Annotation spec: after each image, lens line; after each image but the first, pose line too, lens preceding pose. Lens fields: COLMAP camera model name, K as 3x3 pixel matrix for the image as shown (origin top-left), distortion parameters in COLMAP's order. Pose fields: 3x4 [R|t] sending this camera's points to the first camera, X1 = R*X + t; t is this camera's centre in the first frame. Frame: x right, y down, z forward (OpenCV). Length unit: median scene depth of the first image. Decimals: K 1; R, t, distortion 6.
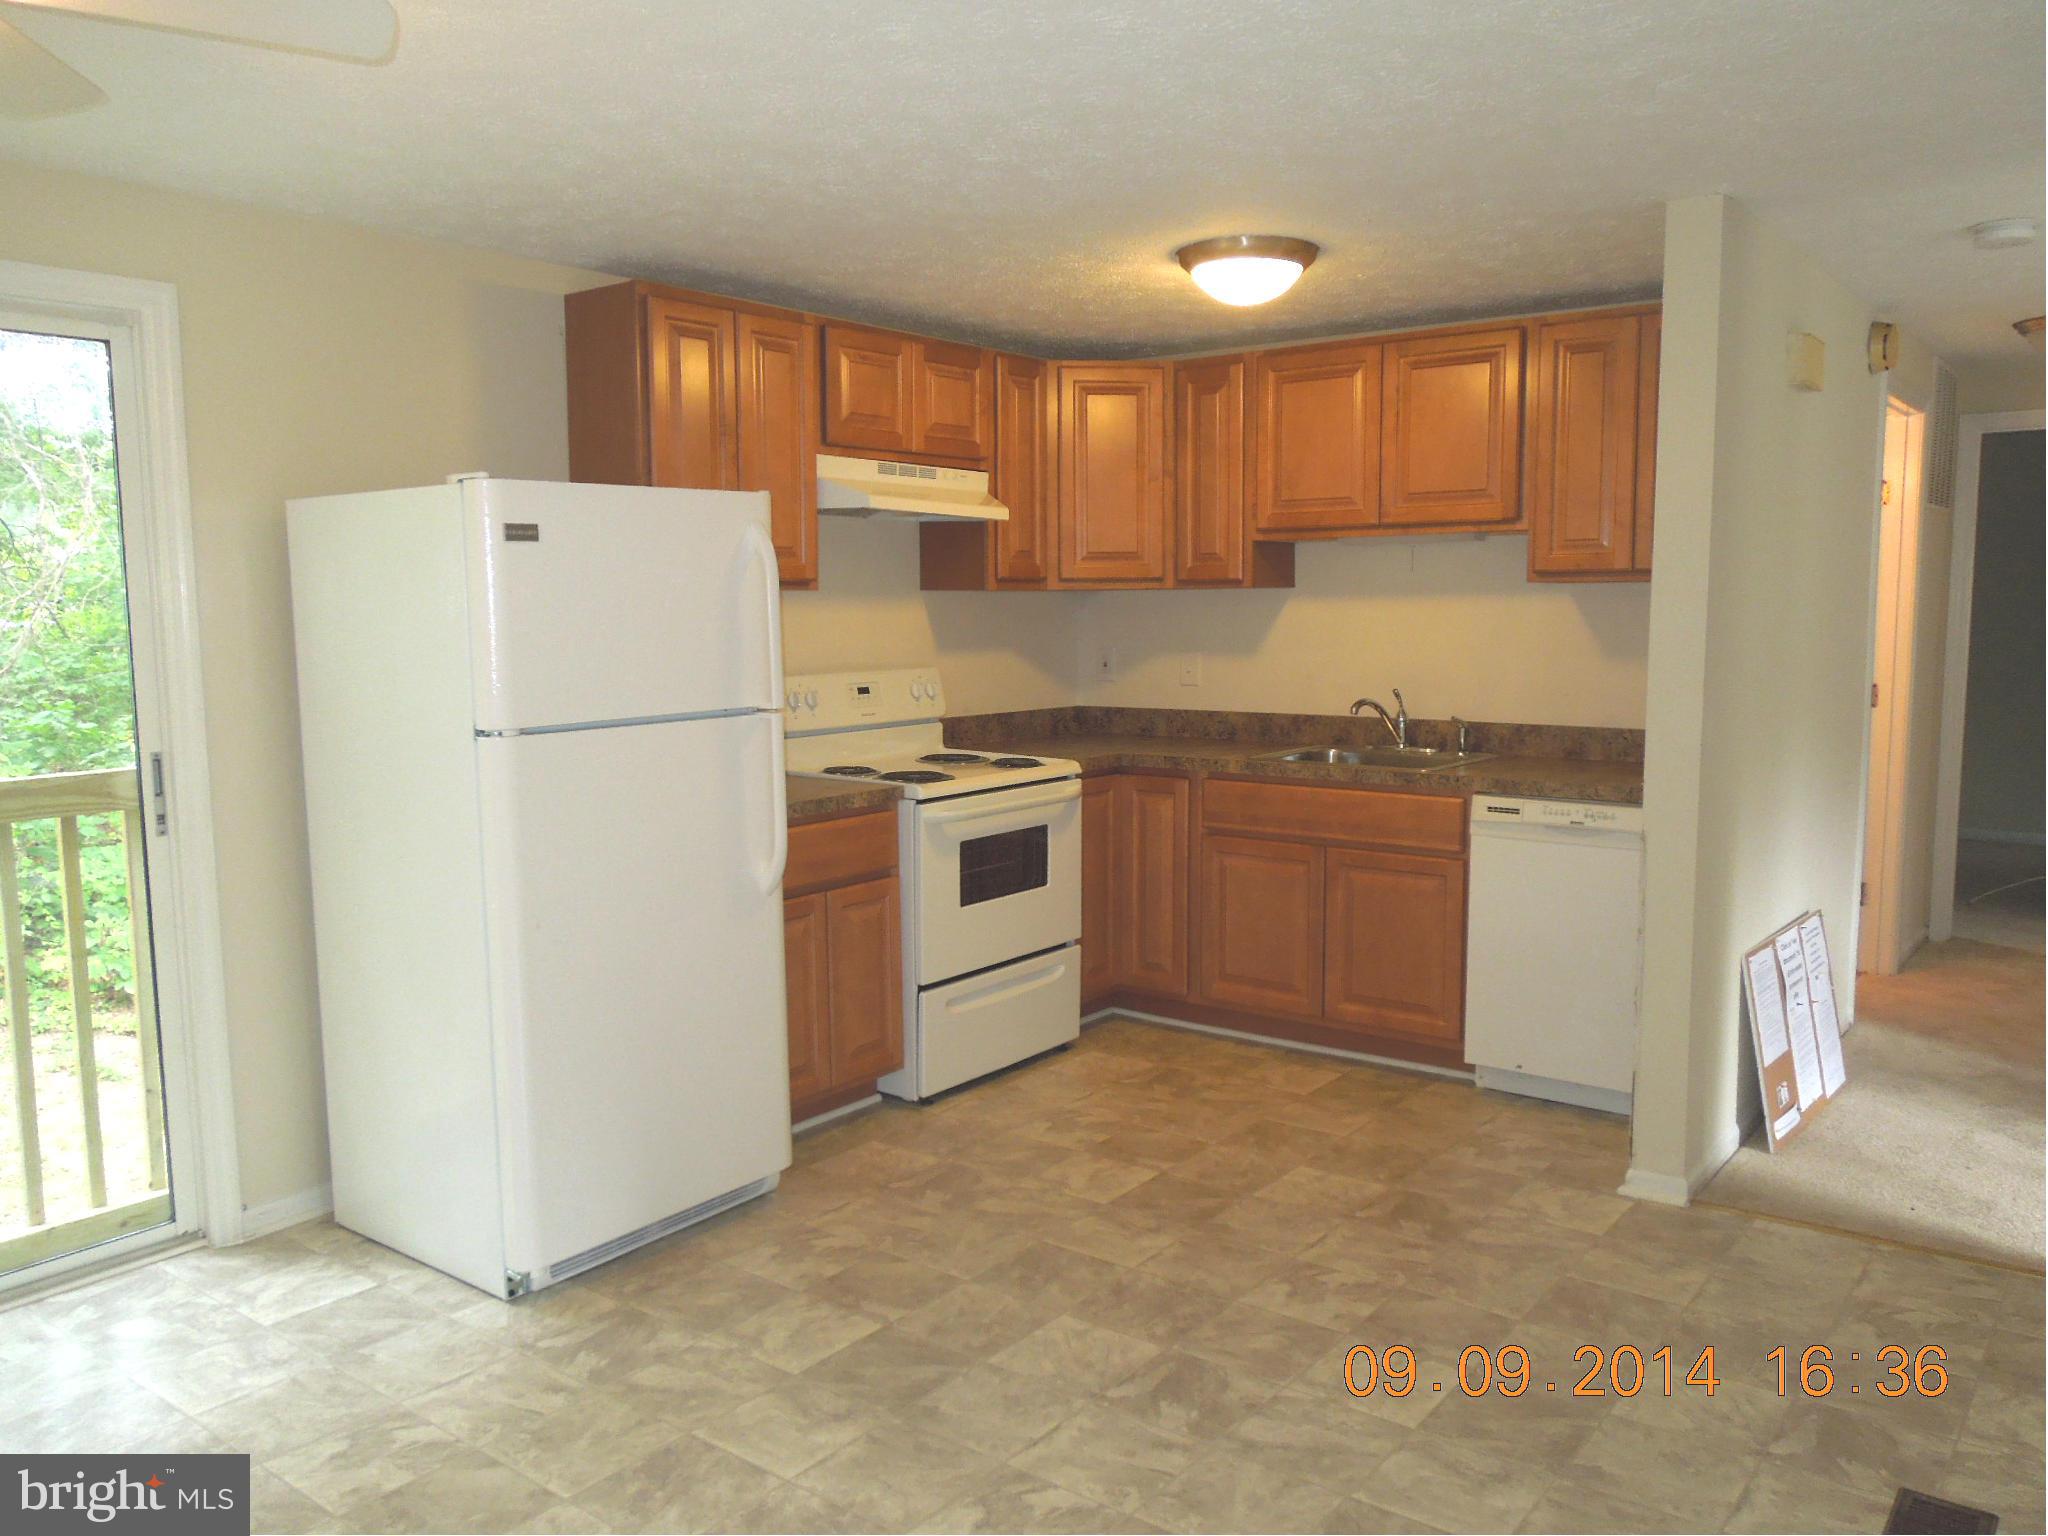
lens RADIAL K [[1553.7, 0, 1031.3], [0, 1553.7, 779.0], [0, 0, 1]] dist [0.000406, -0.004485]
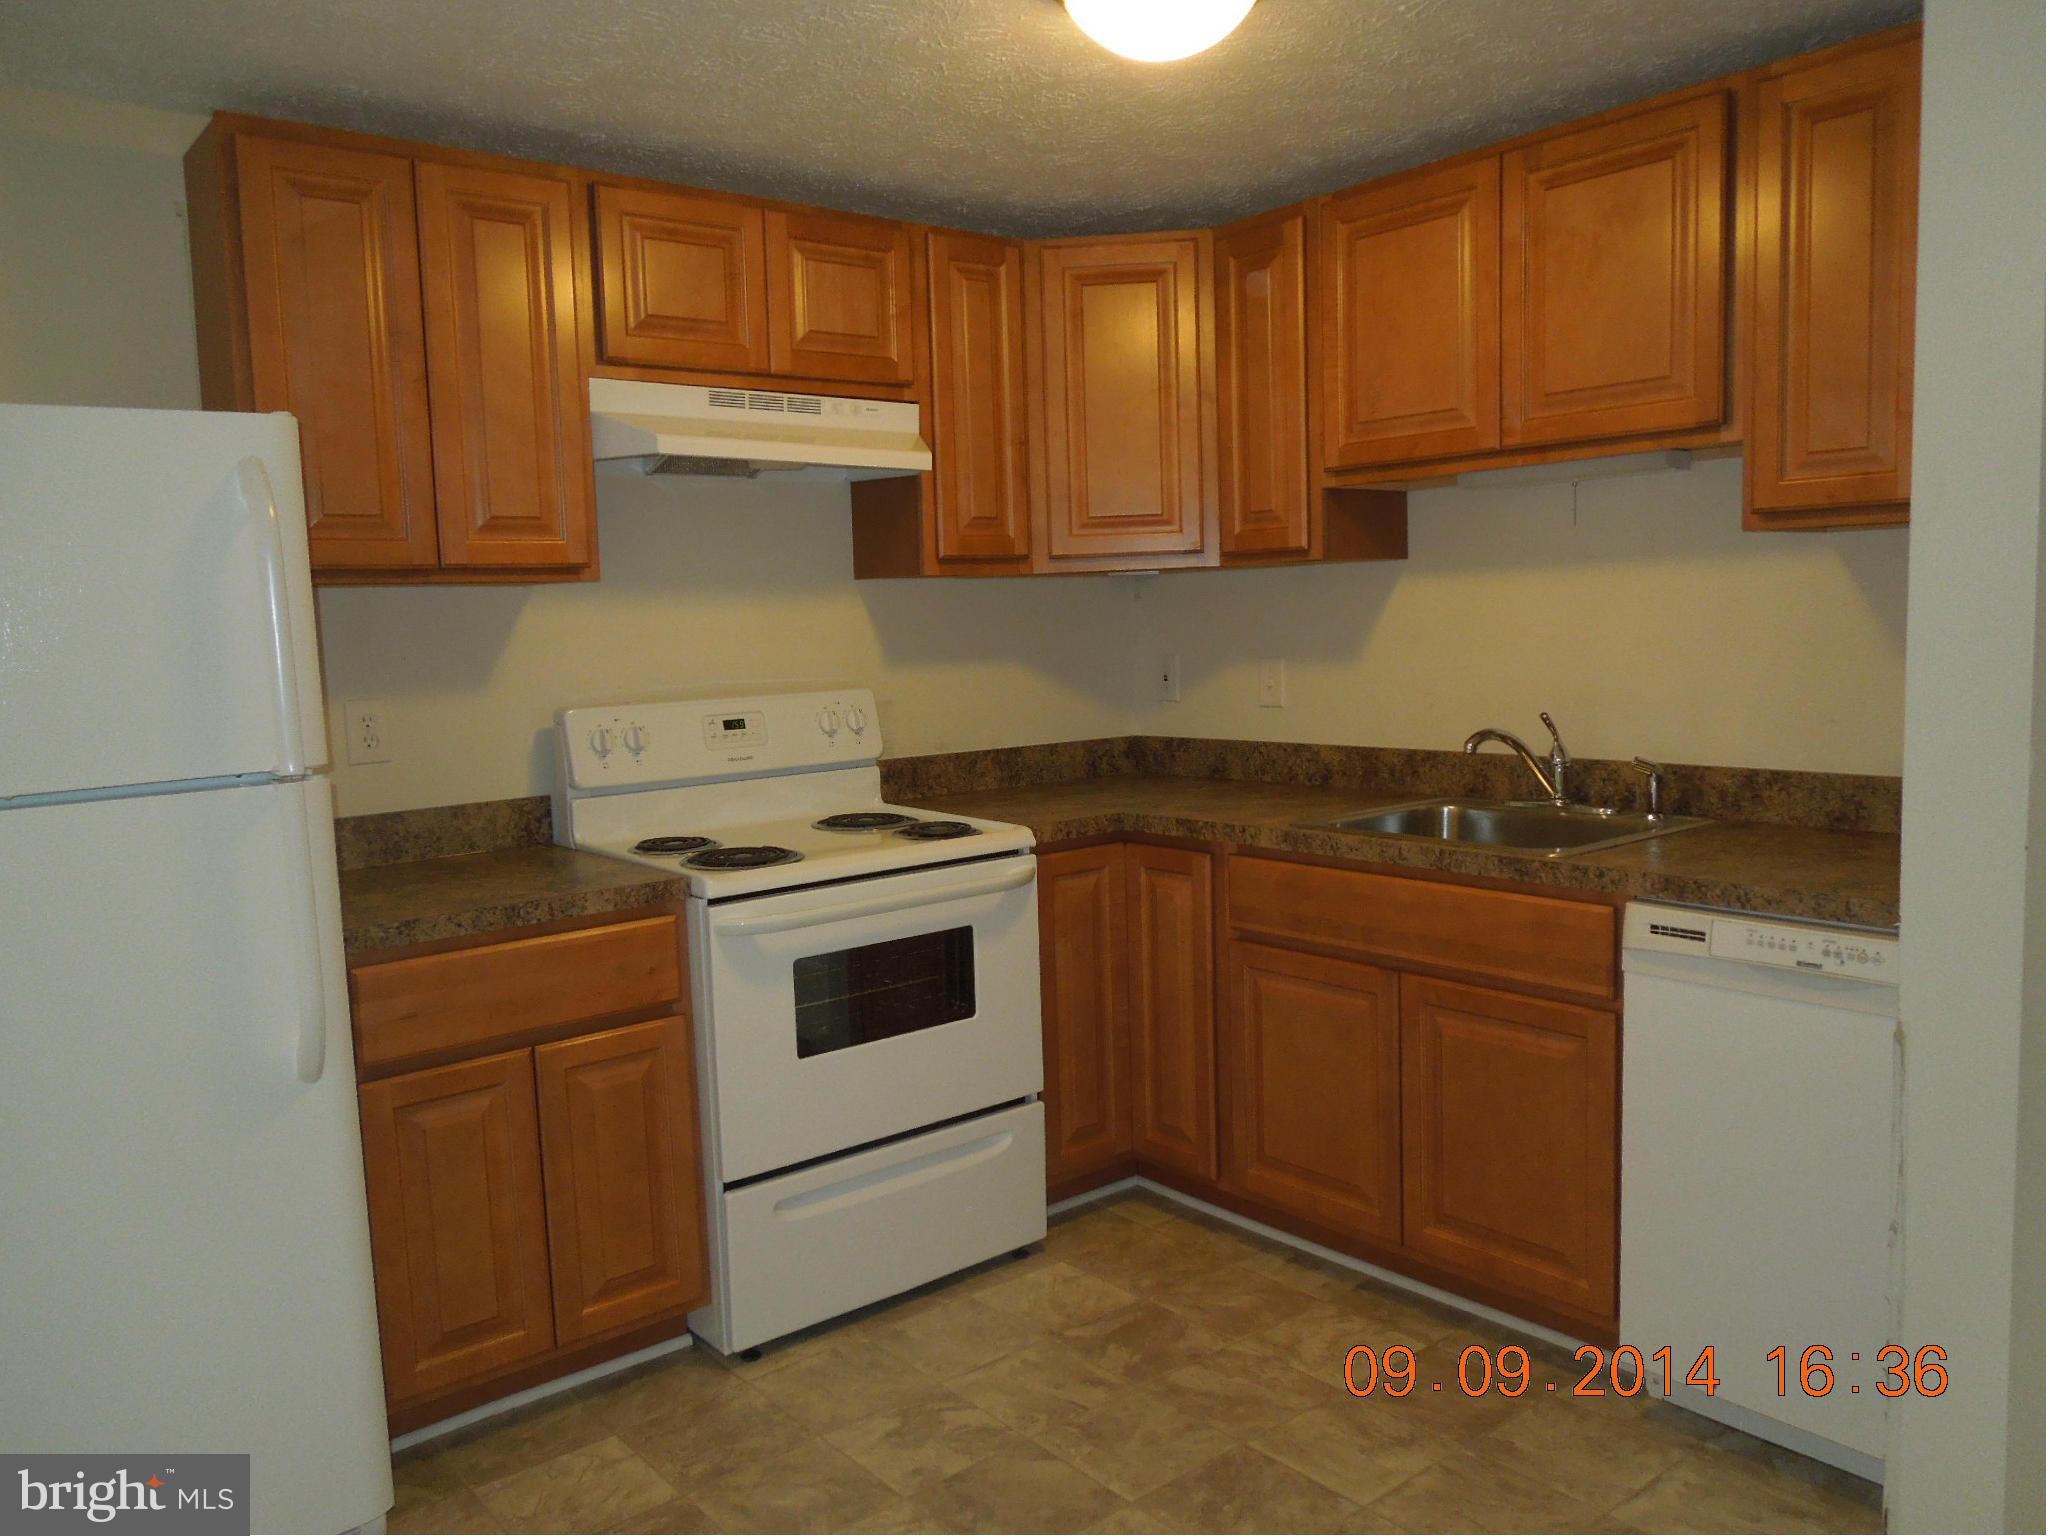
lens RADIAL K [[1553.7, 0, 1031.3], [0, 1553.7, 779.0], [0, 0, 1]] dist [0.000406, -0.004485]
pose [[0.974655, -0.001596, -0.223709, 0.176758], [0.000858, 0.999994, -0.003400, -0.029838], [0.223713, 0.003122, 0.974650, 0.348906]]
